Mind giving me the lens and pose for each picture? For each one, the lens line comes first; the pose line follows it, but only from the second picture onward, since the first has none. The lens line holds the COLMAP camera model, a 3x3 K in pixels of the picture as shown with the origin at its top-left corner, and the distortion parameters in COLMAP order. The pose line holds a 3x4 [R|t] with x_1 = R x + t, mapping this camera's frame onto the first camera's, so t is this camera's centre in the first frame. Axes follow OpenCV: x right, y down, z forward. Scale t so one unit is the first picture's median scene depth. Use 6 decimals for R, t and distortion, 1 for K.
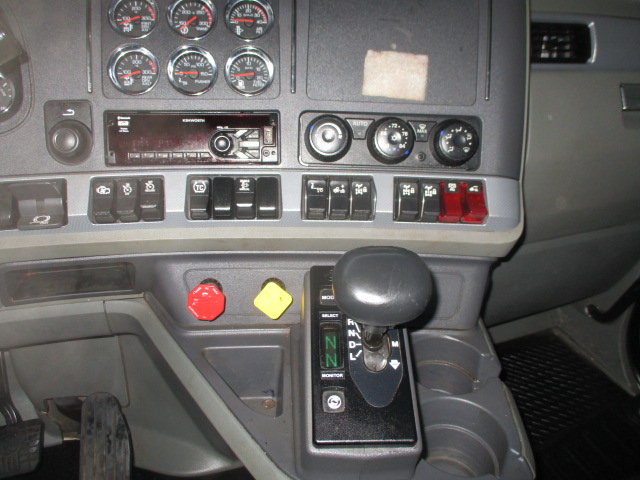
lens RADIAL K [[535.5, 0, 317.1], [0, 535.5, 228.6], [0, 0, 1]] dist [-0.029907, 0.004004]
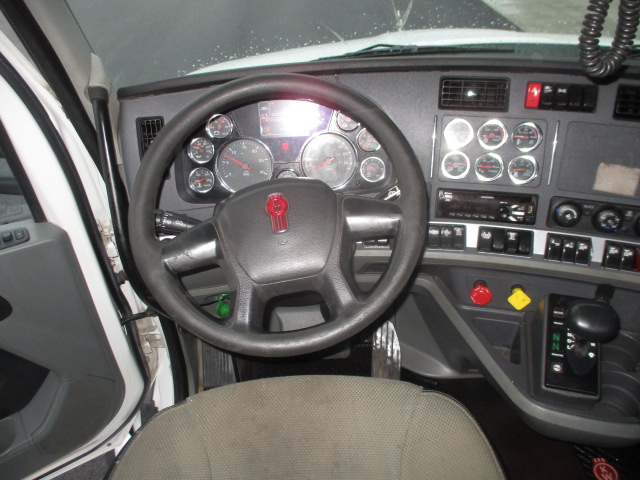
lens RADIAL K [[535.5, 0, 317.1], [0, 535.5, 228.6], [0, 0, 1]] dist [-0.029907, 0.004004]
pose [[0.945589, 0.121684, -0.301753, -0.215066], [-0.065874, 0.979824, 0.188696, -0.392853], [0.318626, -0.158551, 0.934526, -0.840568]]
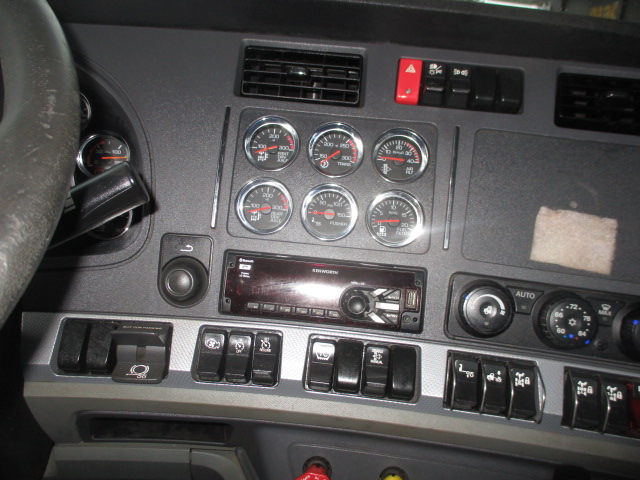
lens RADIAL K [[535.5, 0, 317.1], [0, 535.5, 228.6], [0, 0, 1]] dist [-0.029907, 0.004004]
pose [[0.983068, 0.097414, -0.155199, -0.116662], [-0.118255, 0.984270, -0.131256, -0.154499], [0.139972, 0.147387, 0.979125, 0.151428]]
